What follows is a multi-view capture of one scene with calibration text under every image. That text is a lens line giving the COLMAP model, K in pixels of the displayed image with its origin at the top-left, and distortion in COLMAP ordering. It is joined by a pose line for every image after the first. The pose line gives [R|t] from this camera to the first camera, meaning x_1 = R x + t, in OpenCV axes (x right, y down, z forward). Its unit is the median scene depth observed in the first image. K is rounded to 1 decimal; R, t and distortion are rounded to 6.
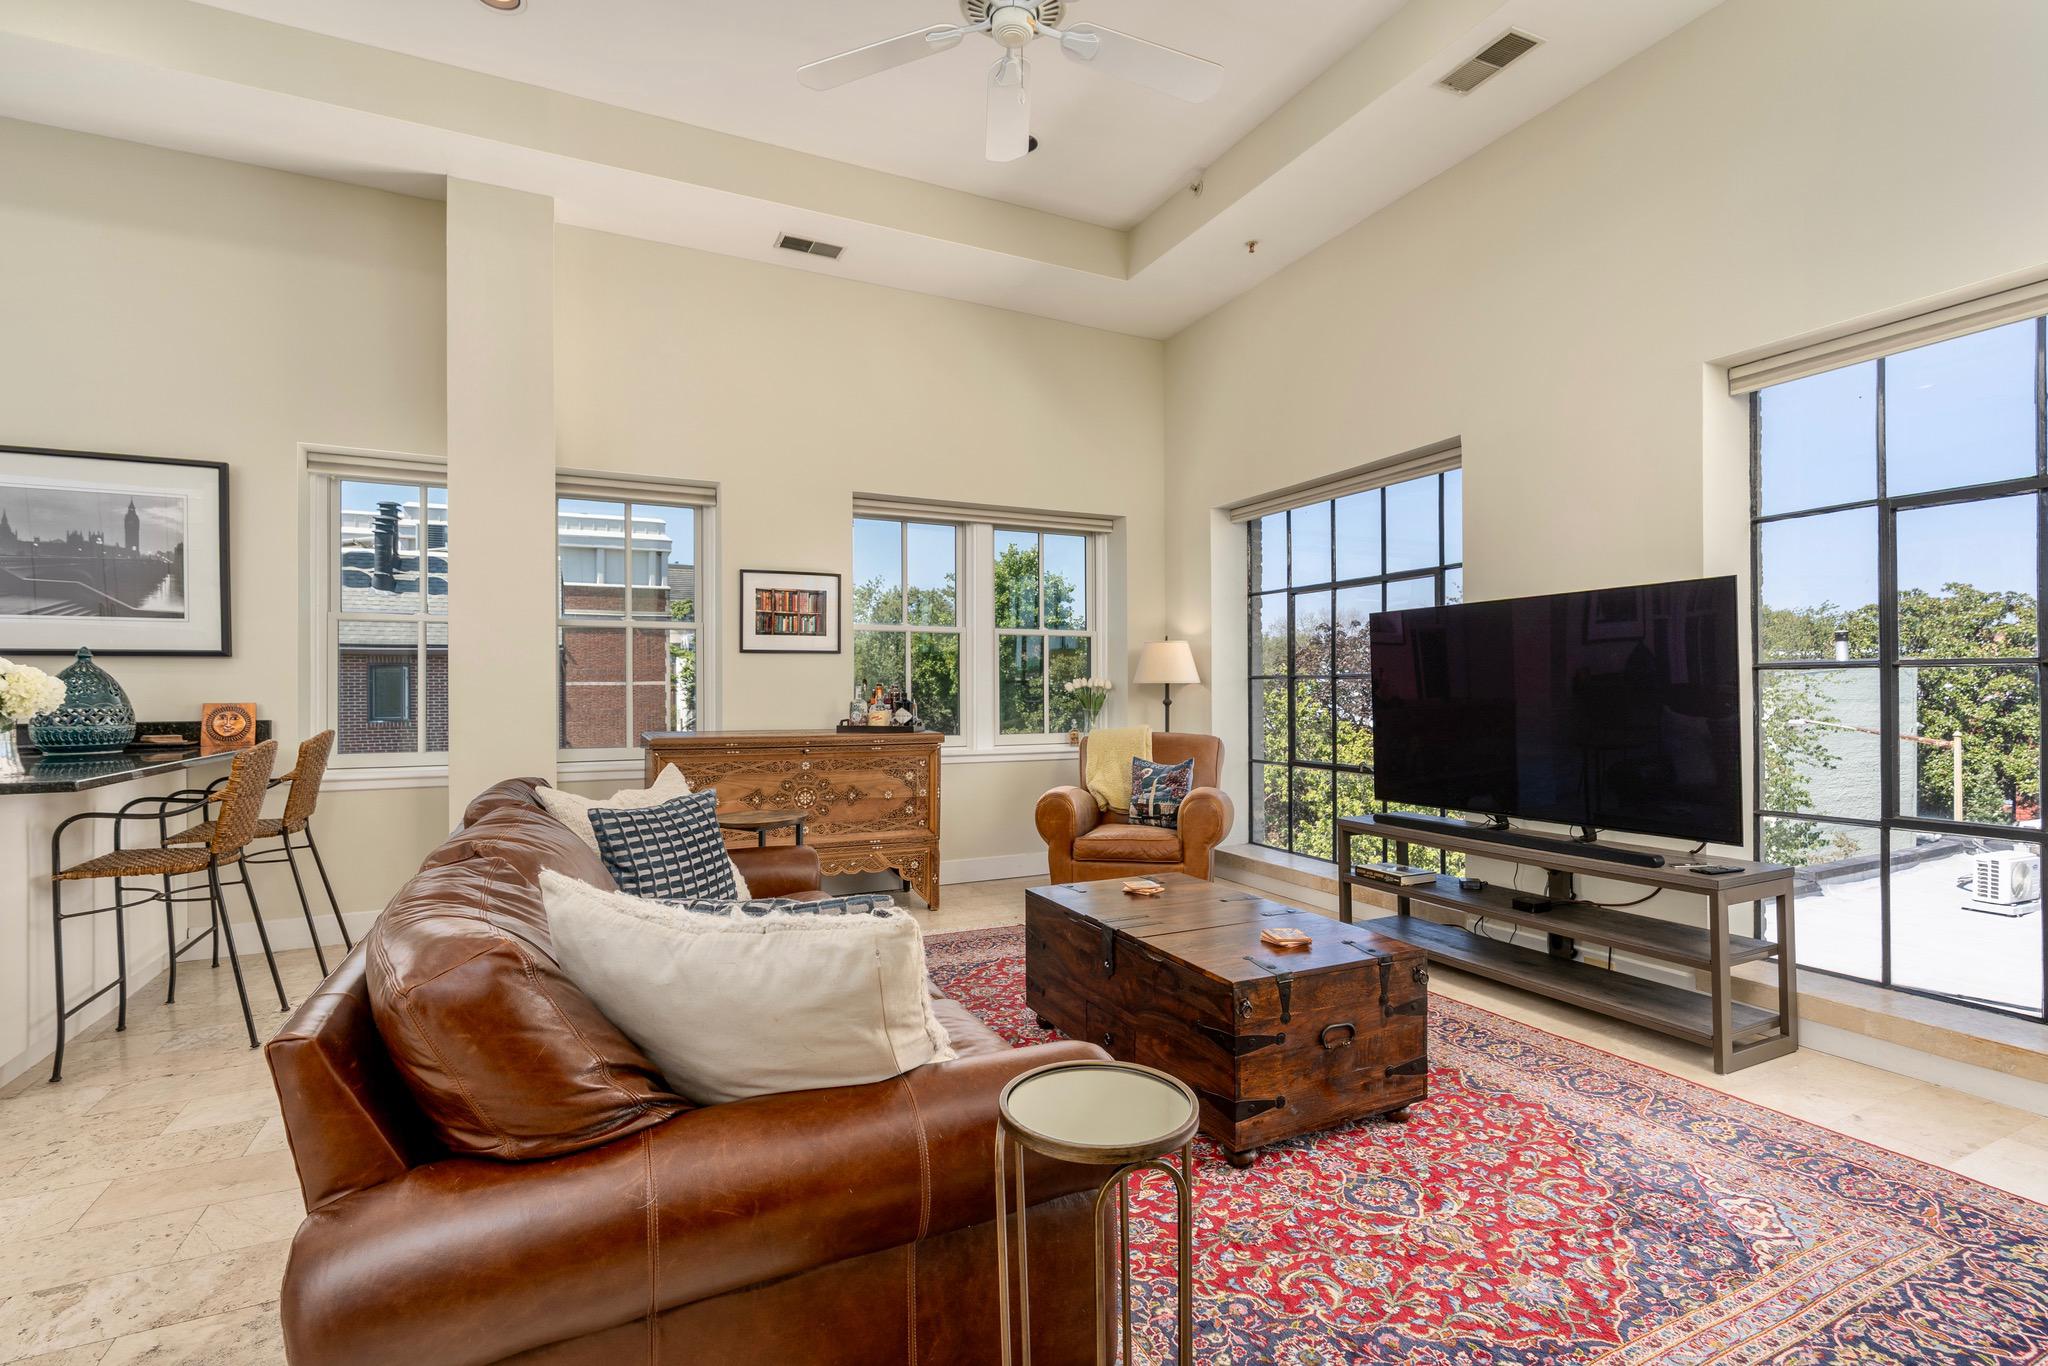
lens RADIAL K [[943.7, 0, 996.2], [0, 943.7, 687.8], [0, 0, 1]] dist [-0.002397, 0.000546]
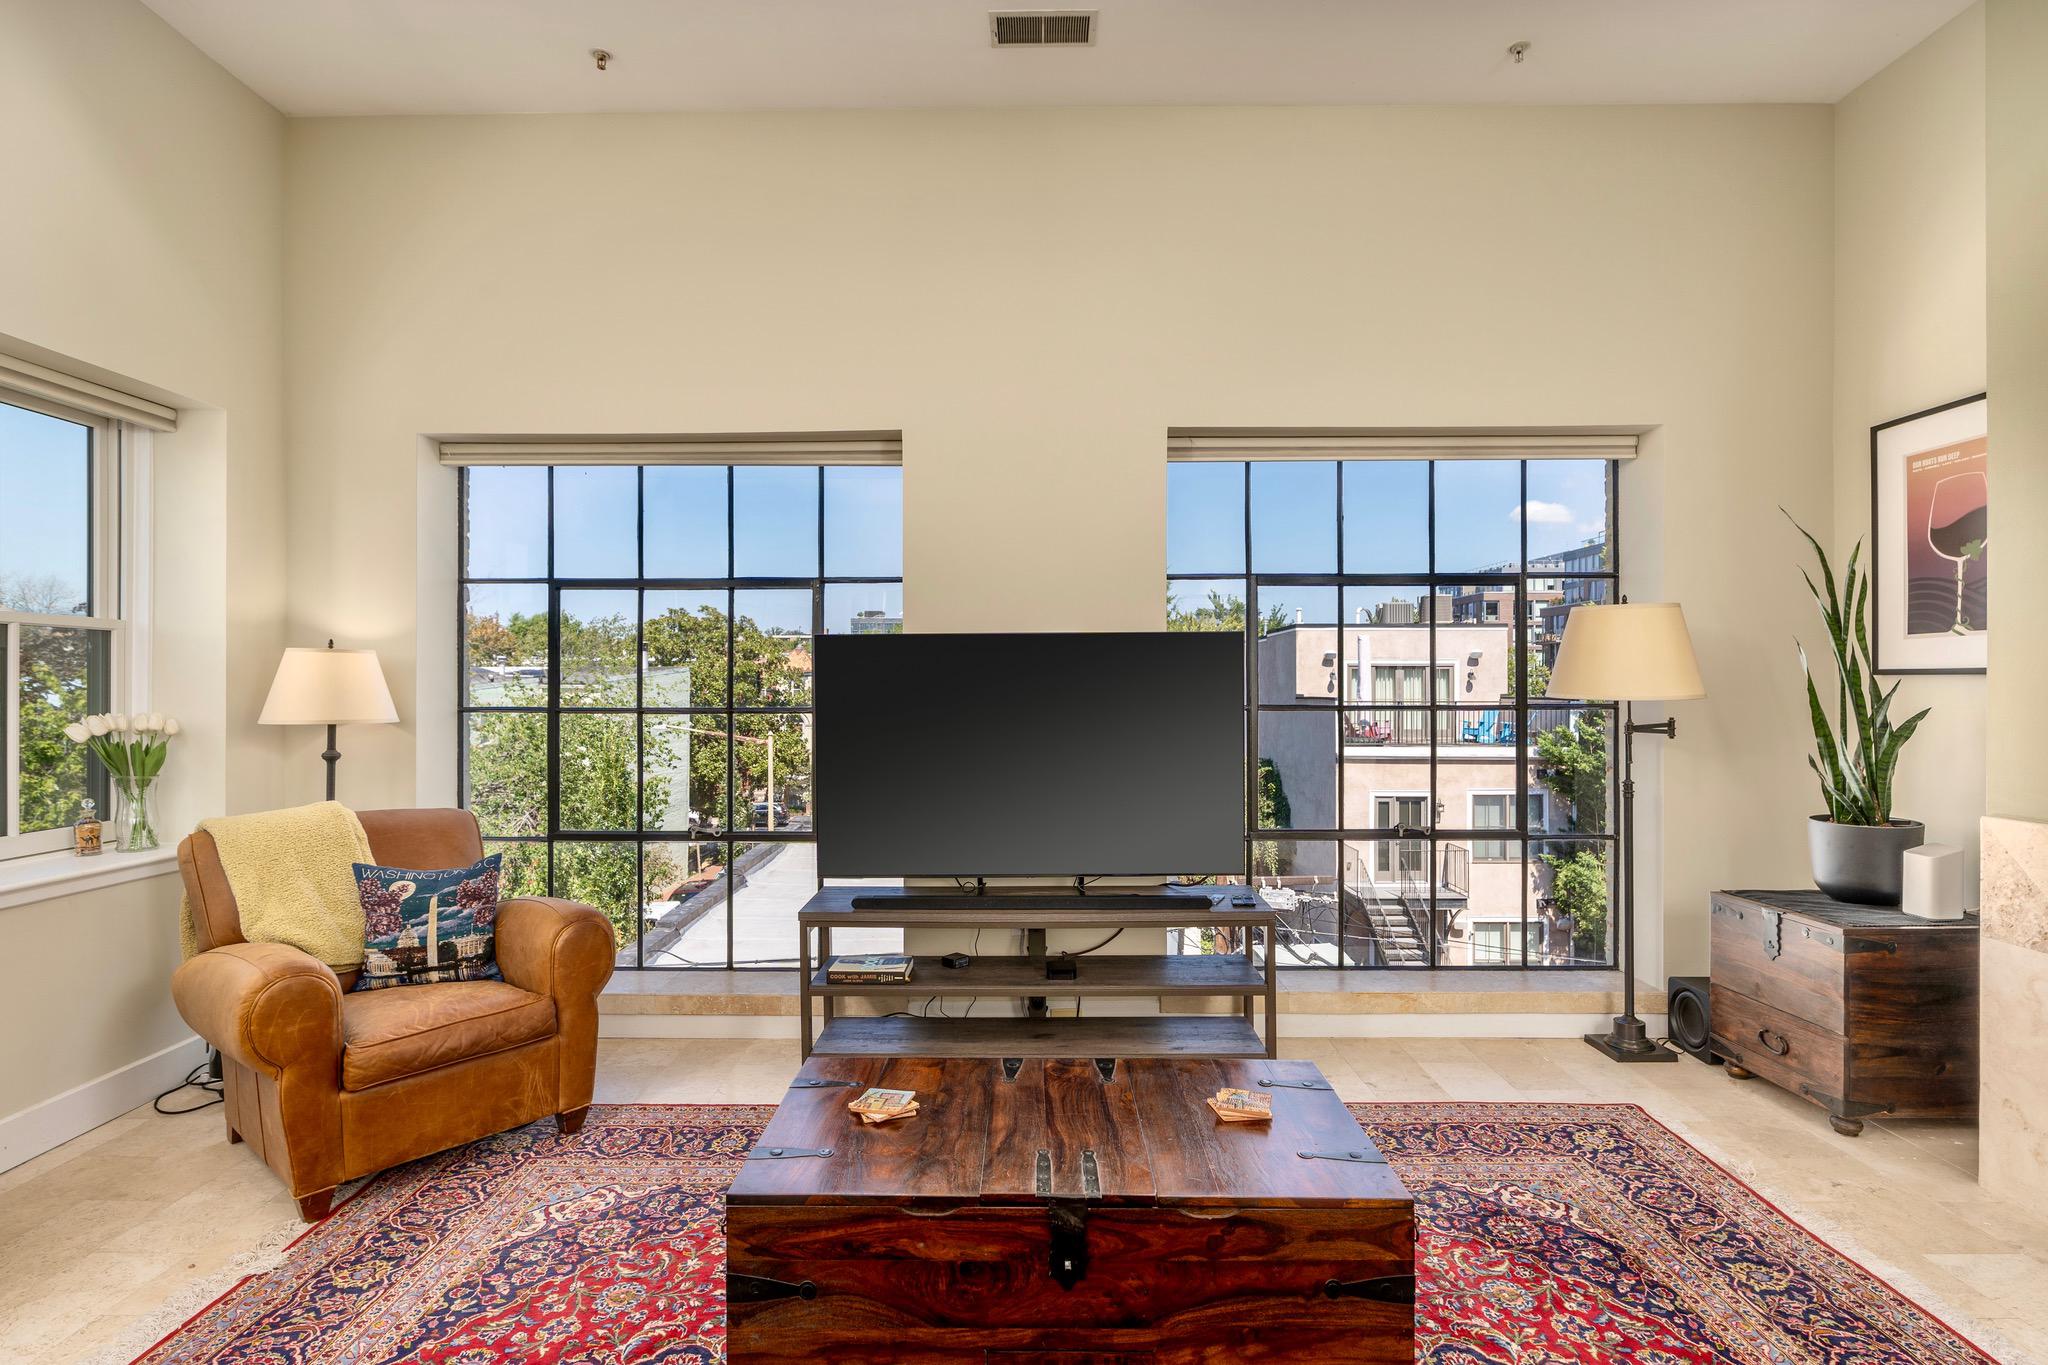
lens RADIAL K [[1042.4, 0, 1044.4], [0, 1042.4, 683.9], [0, 0, 1]] dist [-0.002897, 0.000397]
pose [[0.409955, 0.006655, 0.912081, -0.361514], [-0.002992, 0.999978, -0.005951, -0.042486], [-0.912101, -0.000289, 0.409966, 0.587763]]
